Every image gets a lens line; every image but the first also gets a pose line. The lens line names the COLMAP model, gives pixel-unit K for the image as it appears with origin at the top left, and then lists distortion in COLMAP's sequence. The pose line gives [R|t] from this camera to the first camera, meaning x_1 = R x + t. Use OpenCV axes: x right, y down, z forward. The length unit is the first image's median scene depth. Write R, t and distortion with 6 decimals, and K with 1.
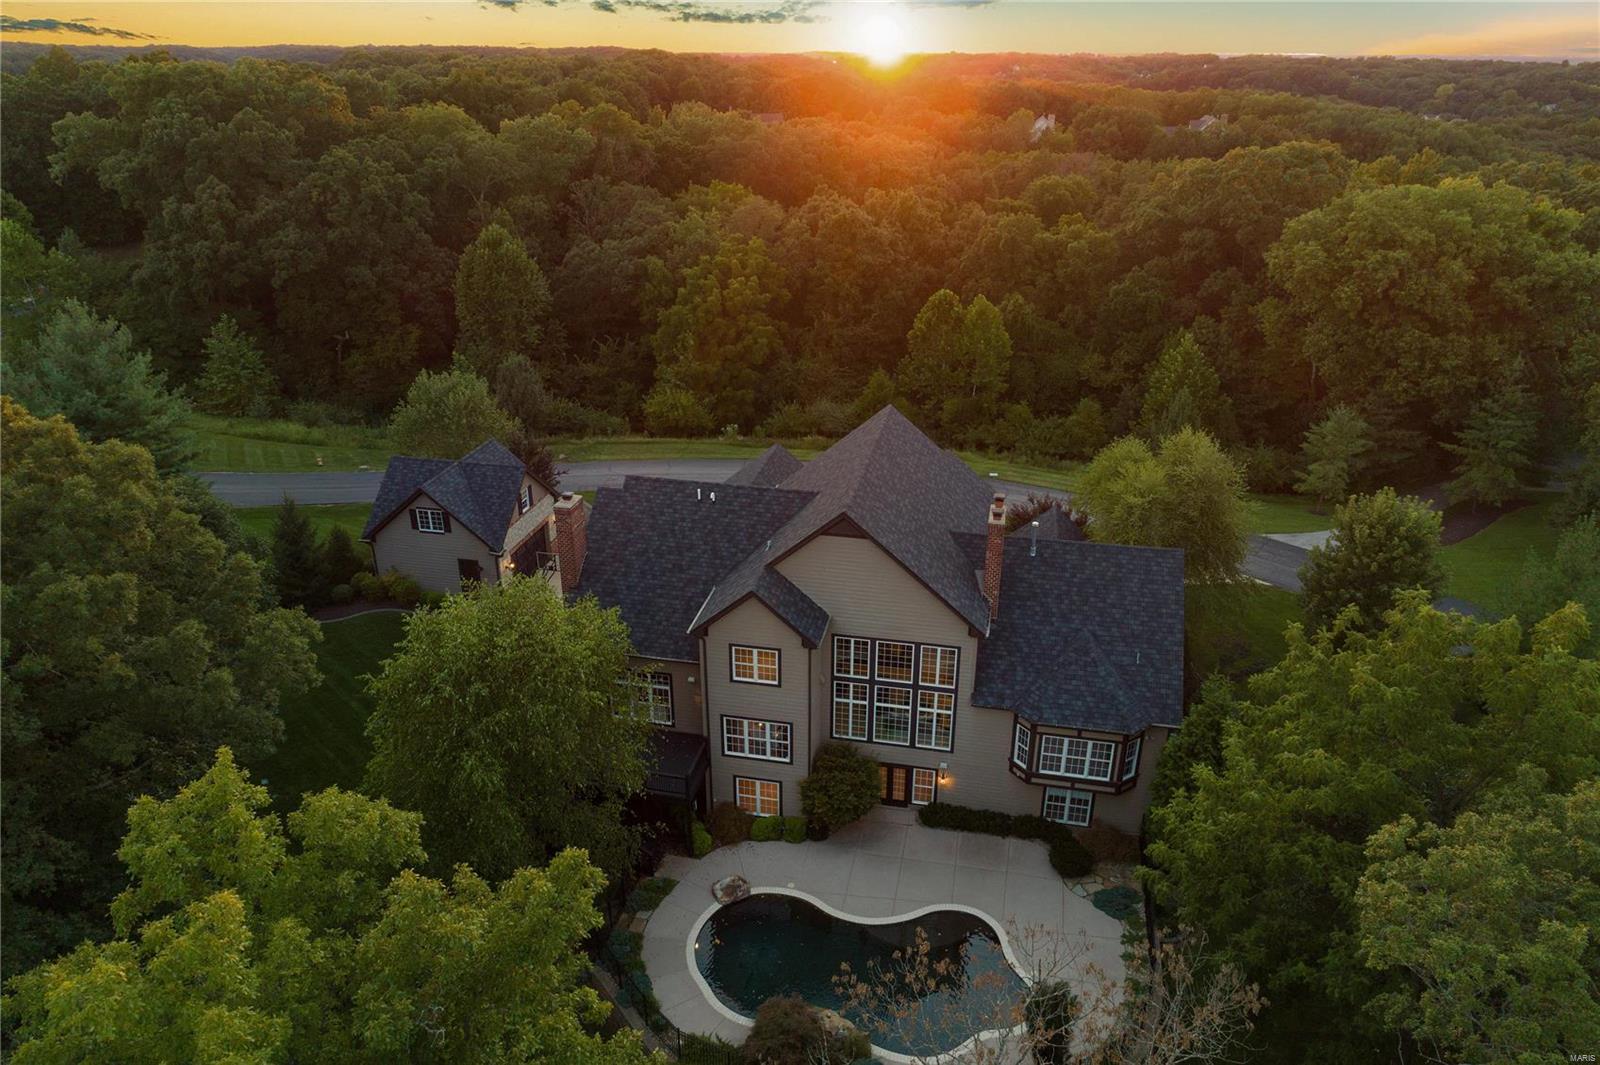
lens RADIAL K [[1072.1, 0, 800.0], [0, 1072.1, 532.5], [0, 0, 1]] dist [-0.007010, 0.008670]
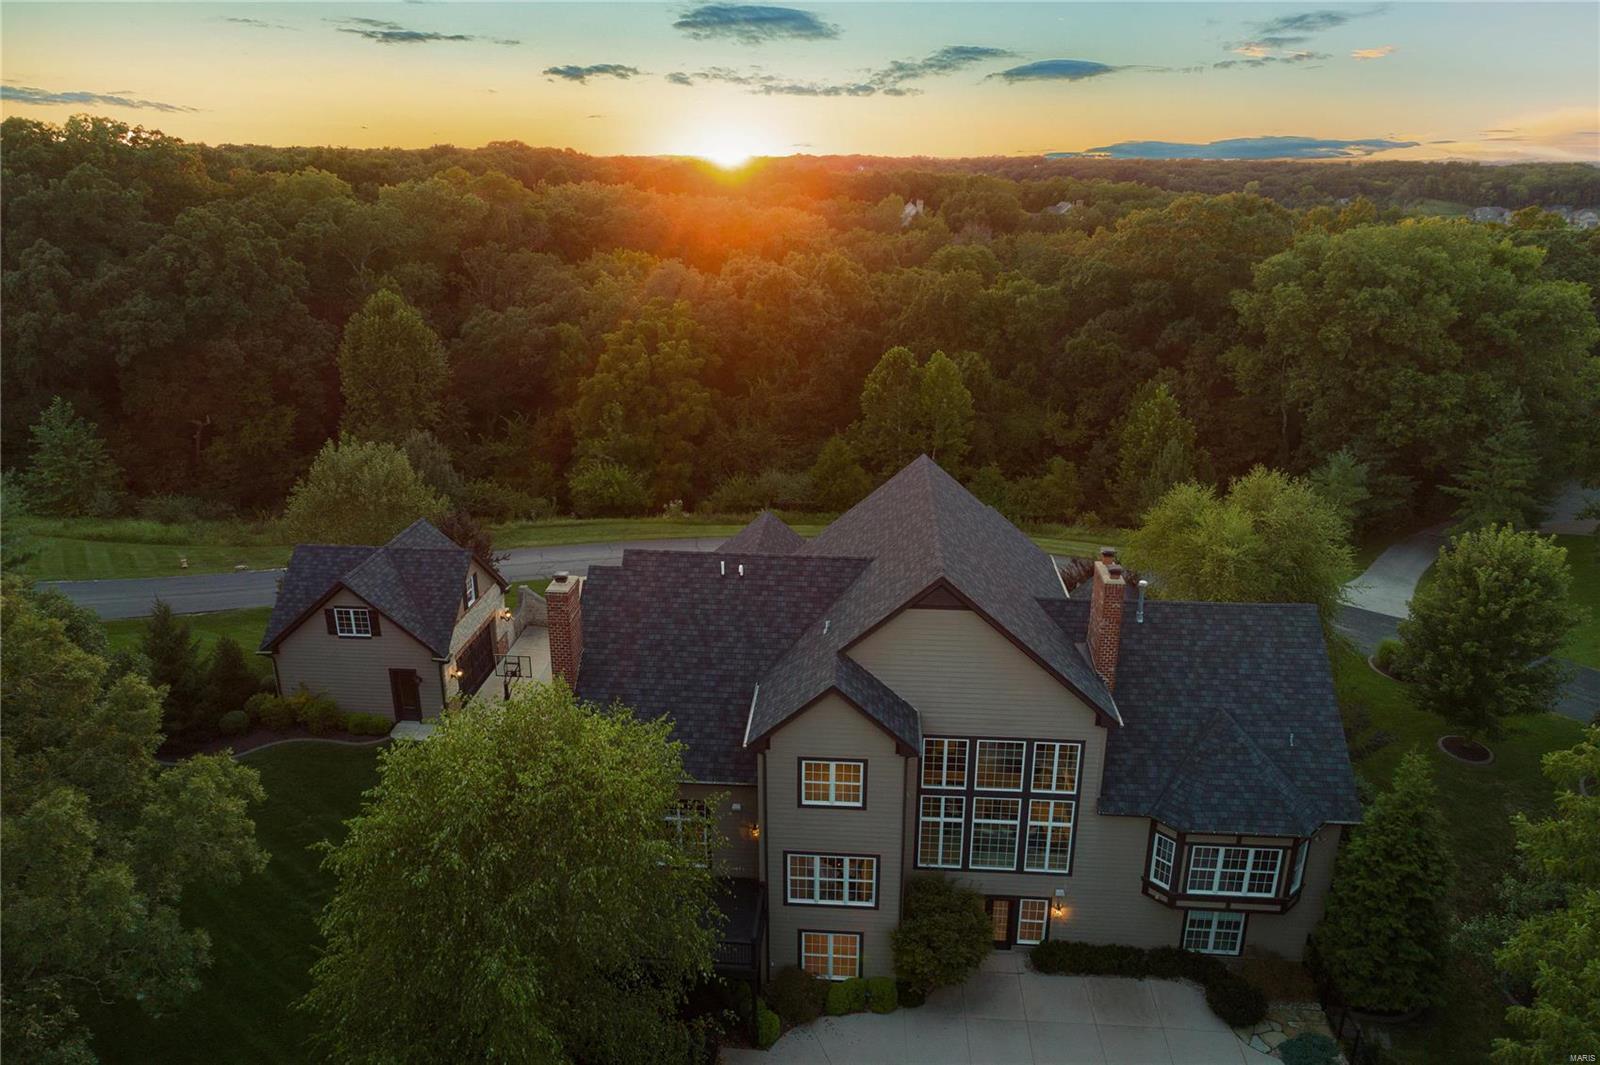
lens RADIAL K [[1072.1, 0, 800.0], [0, 1072.1, 532.5], [0, 0, 1]] dist [-0.007010, 0.008670]
pose [[0.991003, -0.043696, 0.126506, -0.115489], [0.054160, 0.995282, -0.080497, 0.004367], [-0.122392, 0.086624, 0.988694, 0.172678]]
